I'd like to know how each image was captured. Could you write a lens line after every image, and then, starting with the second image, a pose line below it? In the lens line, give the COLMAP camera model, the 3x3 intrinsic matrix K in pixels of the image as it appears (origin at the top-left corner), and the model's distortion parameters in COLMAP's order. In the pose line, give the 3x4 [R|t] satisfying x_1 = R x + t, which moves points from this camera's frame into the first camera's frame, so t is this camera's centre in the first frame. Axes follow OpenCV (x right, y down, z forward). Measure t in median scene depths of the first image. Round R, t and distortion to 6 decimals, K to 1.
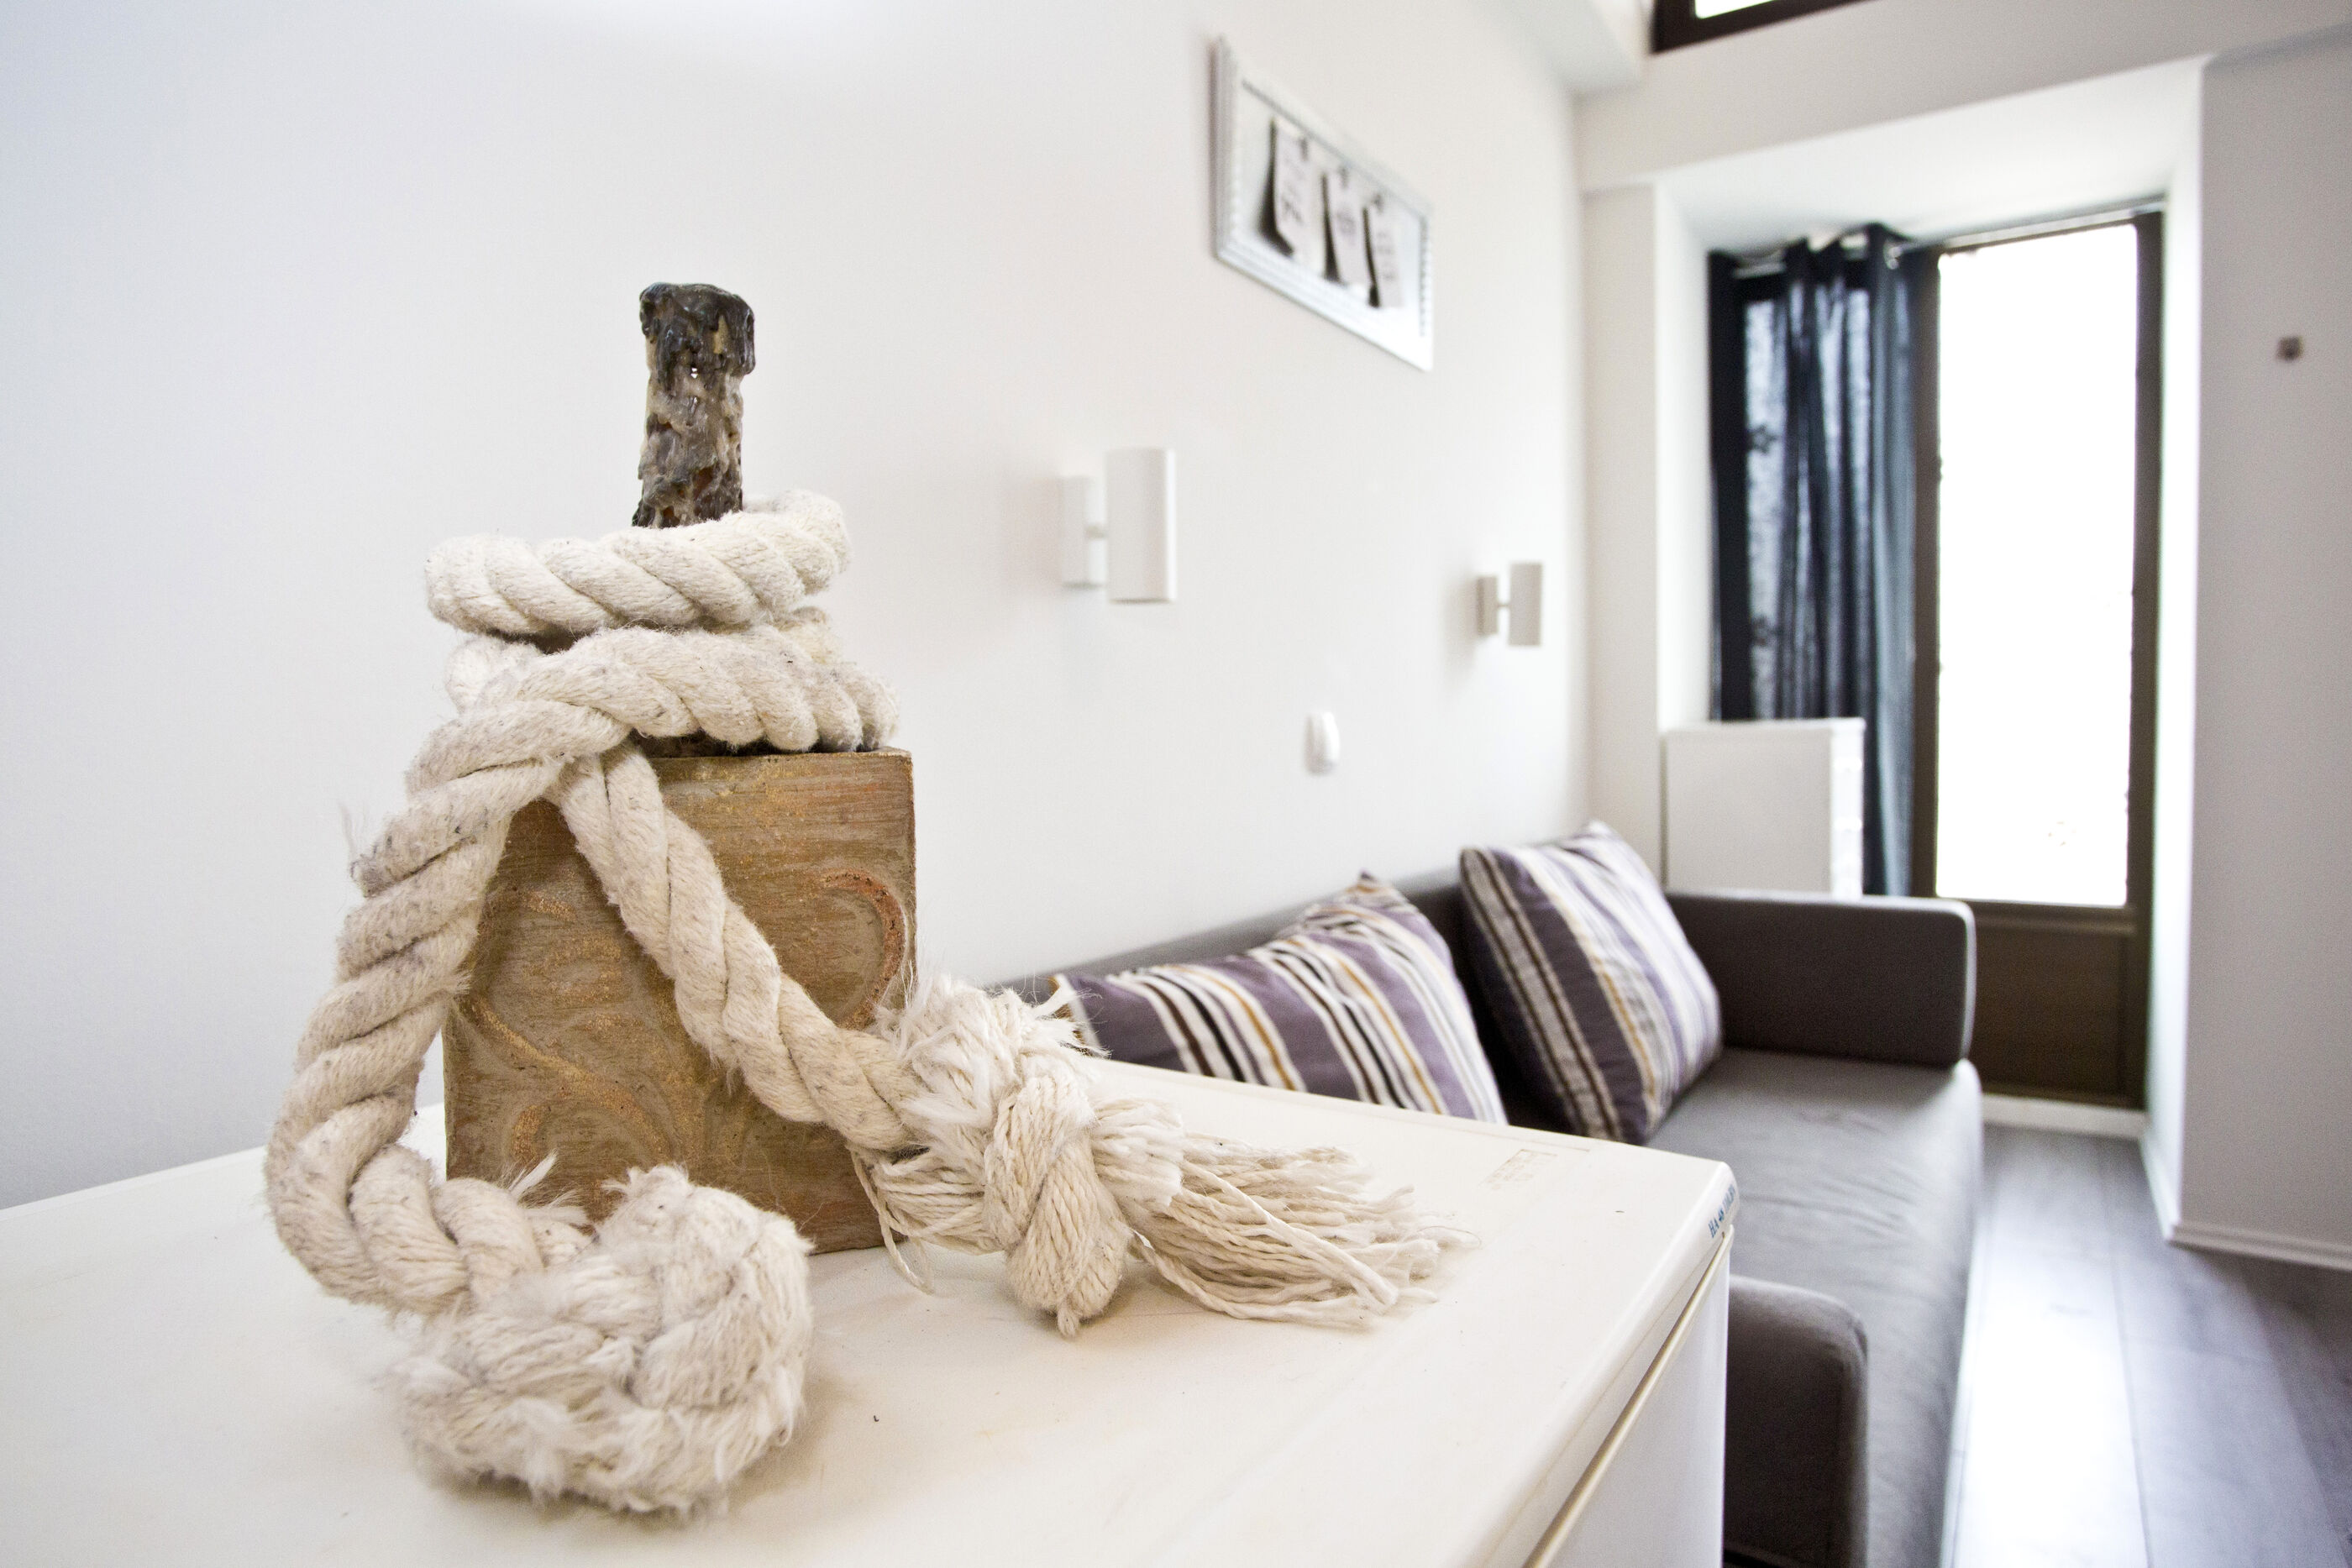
lens RADIAL K [[1412.6, 0, 1177.2], [0, 1412.6, 770.5], [0, 0, 1]] dist [-0.024080, 0.004534]
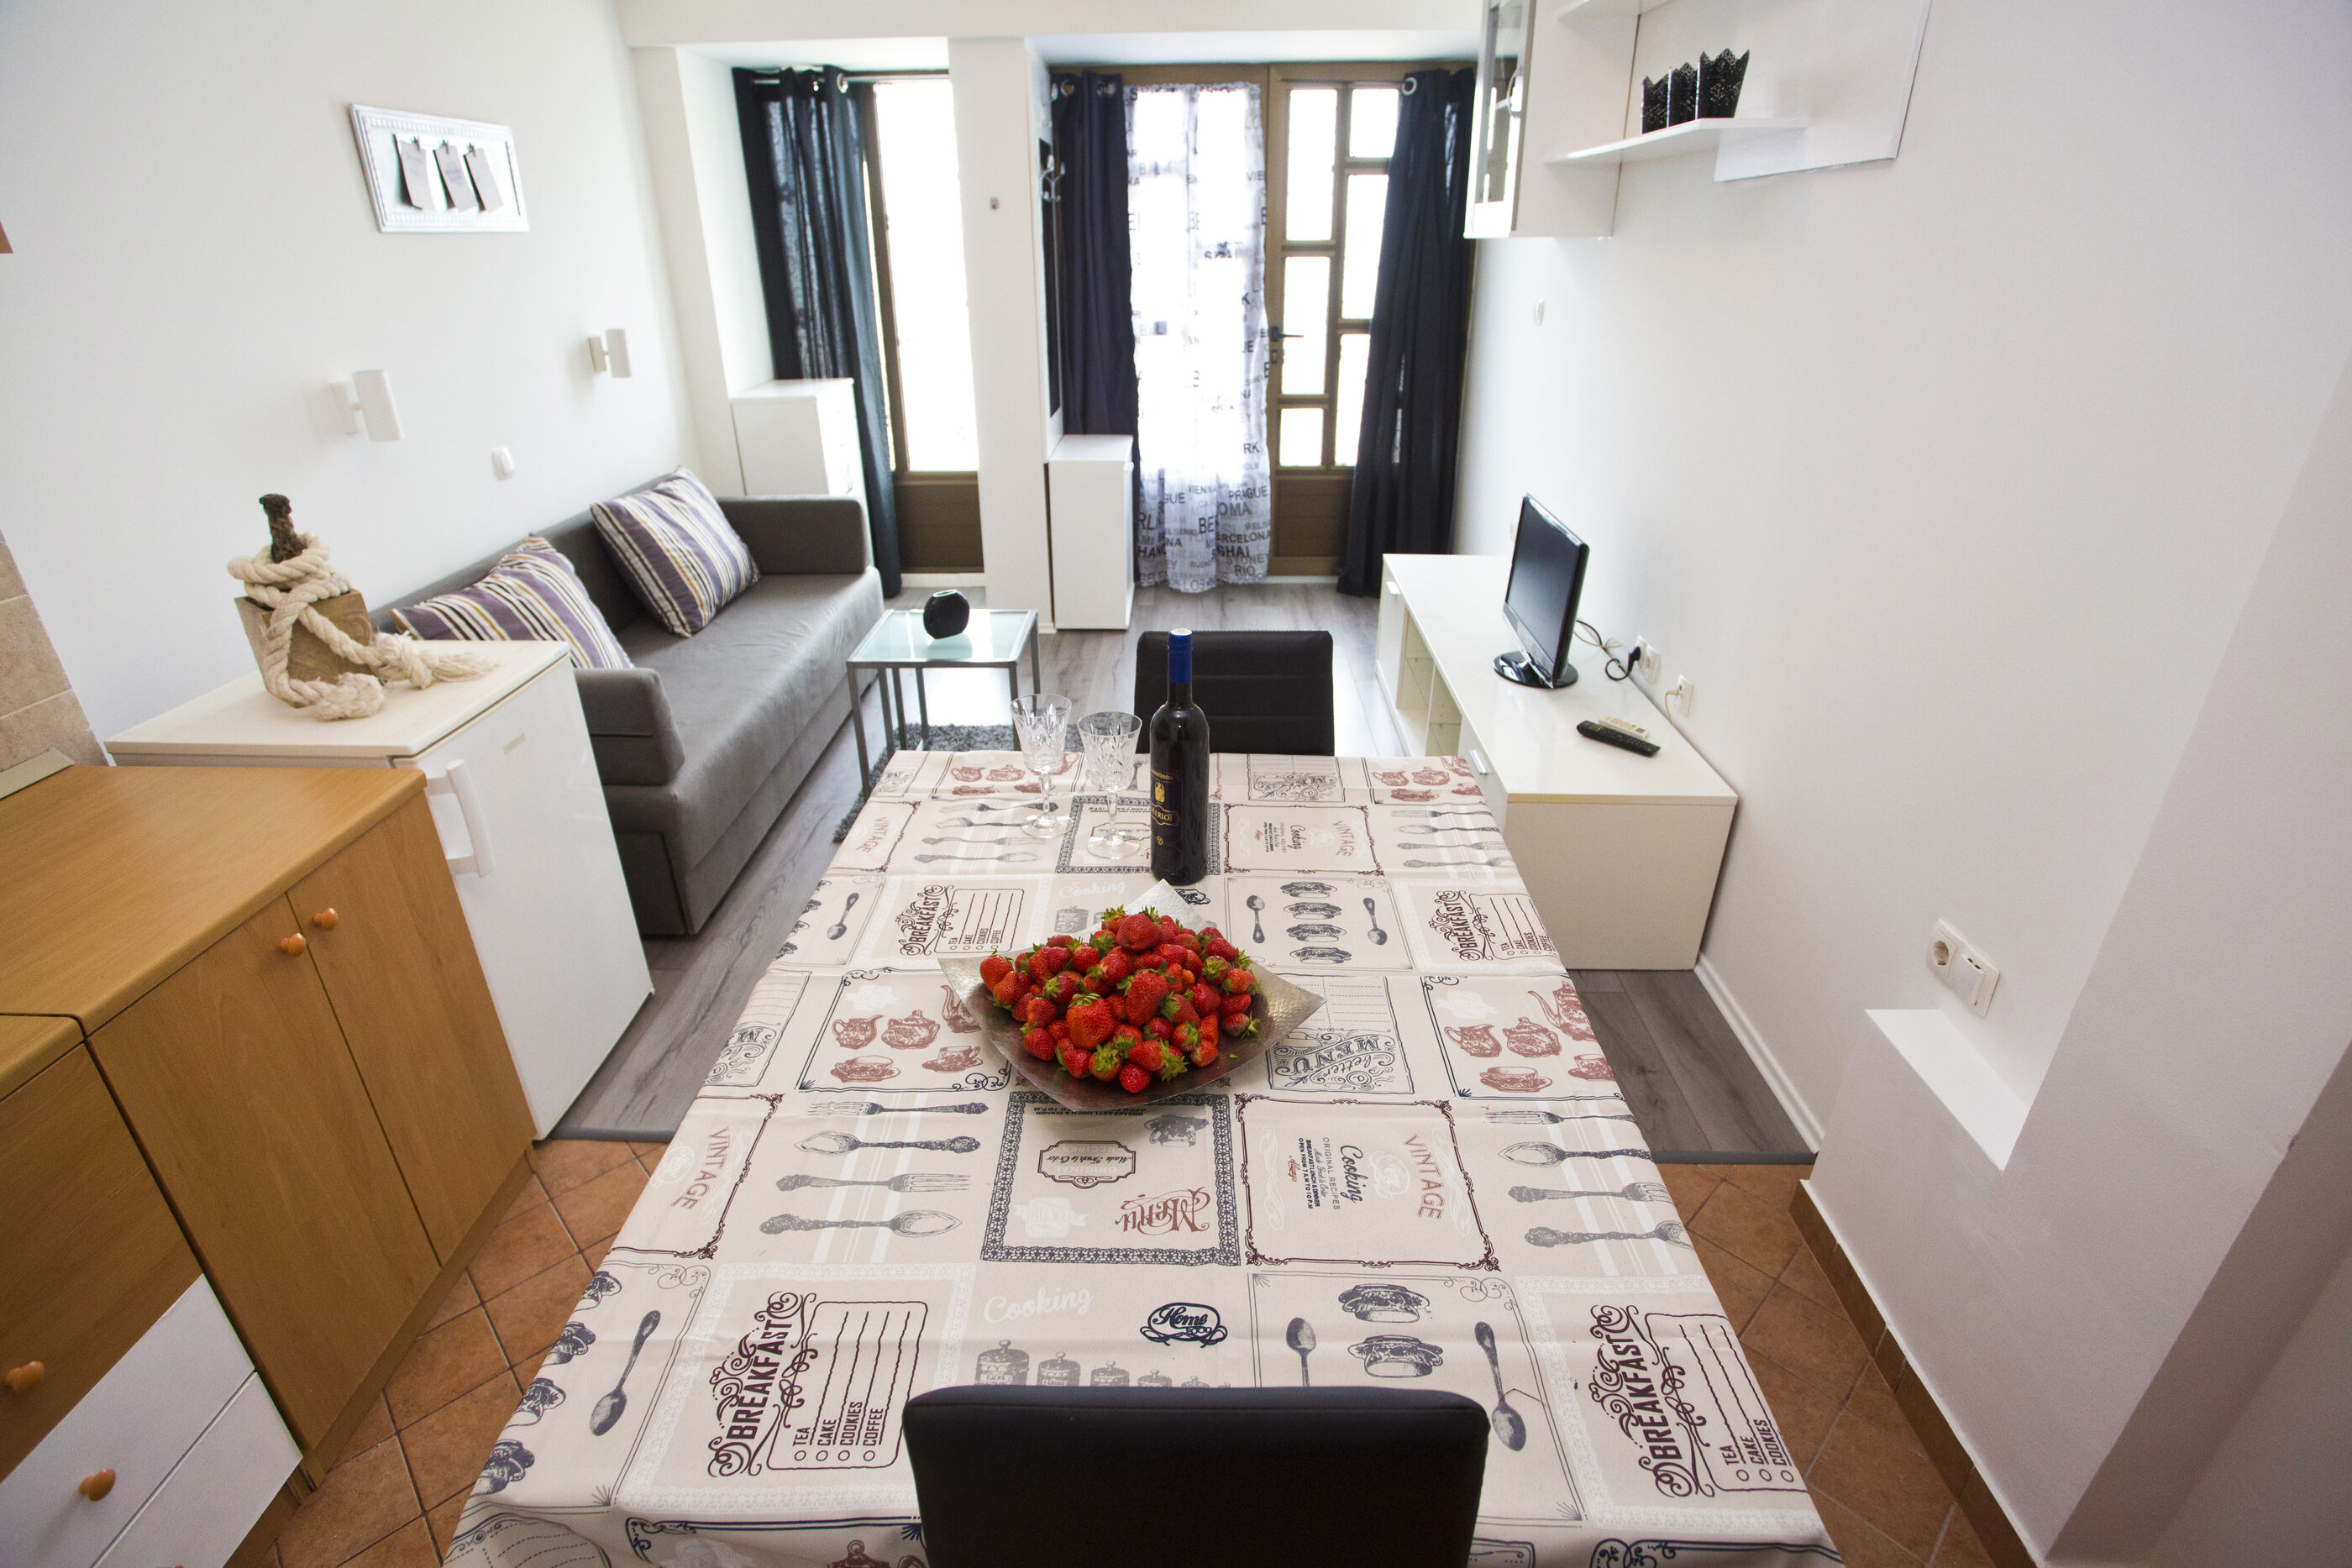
lens RADIAL K [[1139.9, 0, 1182.3], [0, 1139.9, 775.5], [0, 0, 1]] dist [-0.071292, 0.025779]
pose [[0.845064, -0.222376, 0.486226, 0.053127], [0.018855, 0.921233, 0.388555, -0.201875], [-0.534333, -0.319186, 0.782693, -0.884509]]
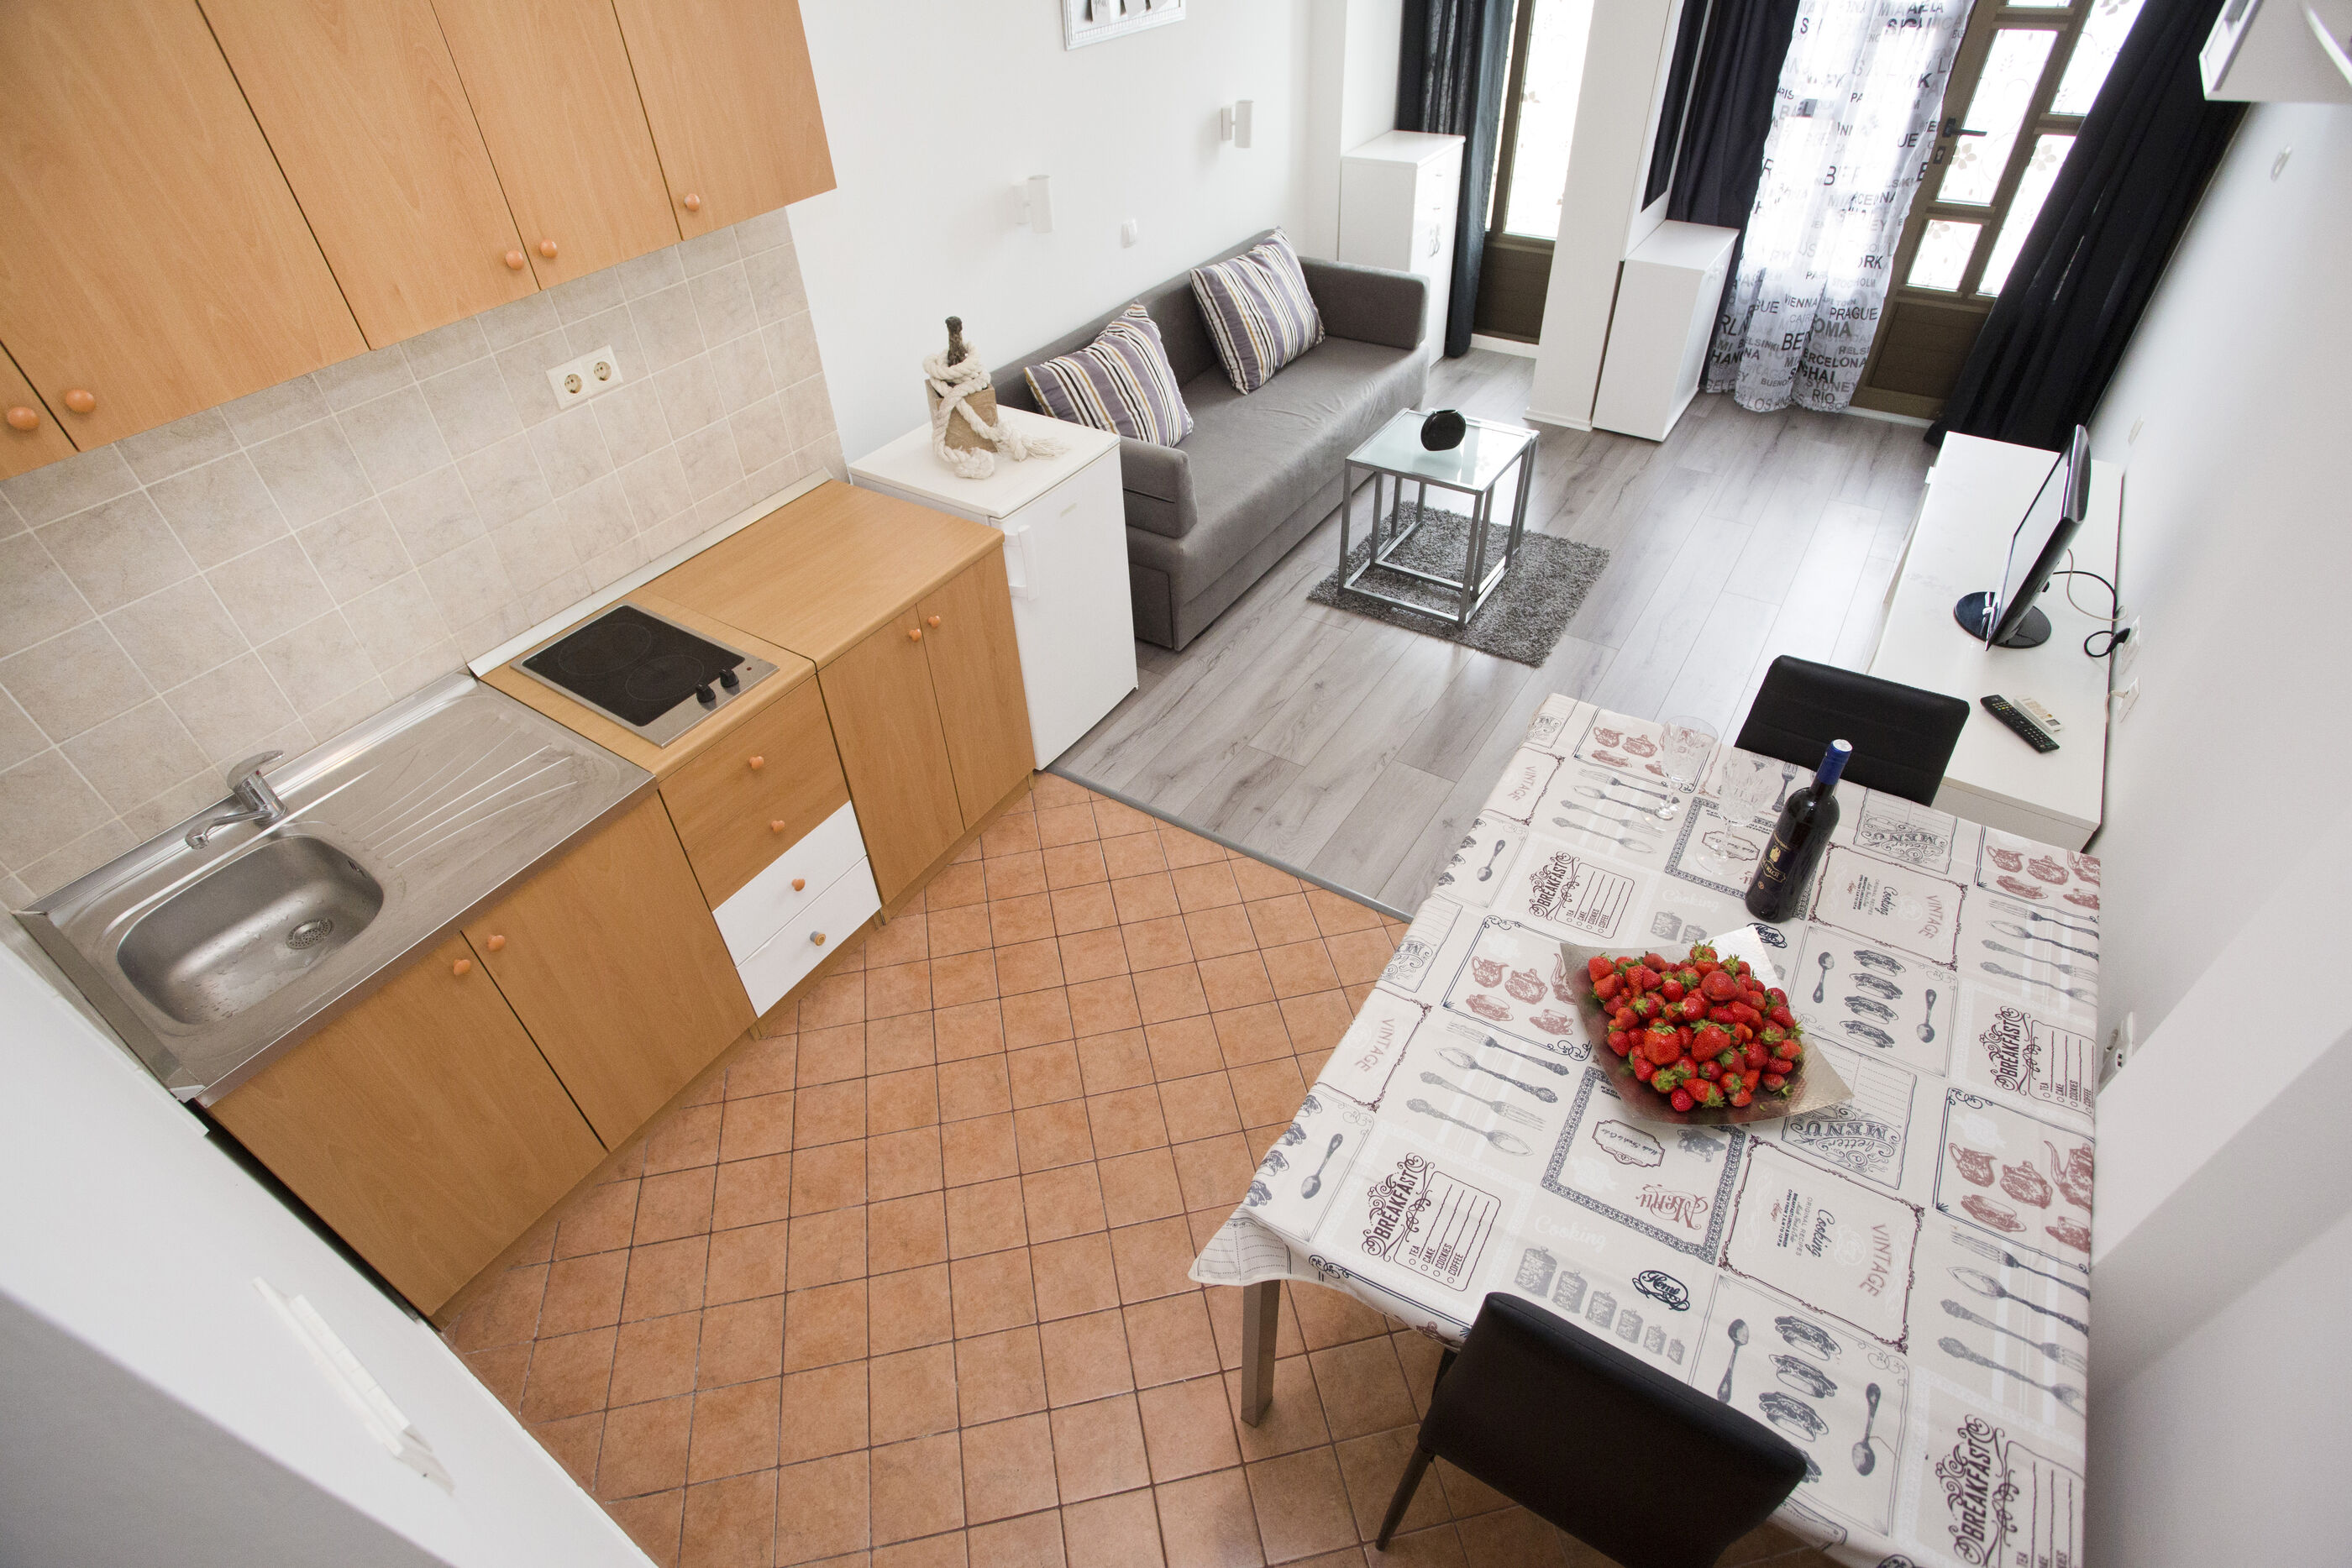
lens RADIAL K [[1139.9, 0, 1174.6], [0, 1139.9, 785.1], [0, 0, 1]] dist [-0.071292, 0.025779]
pose [[0.999722, -0.021643, -0.009321, 0.176208], [0.022808, 0.789204, 0.613707, -0.453549], [-0.005926, -0.613750, 0.789479, -1.136221]]
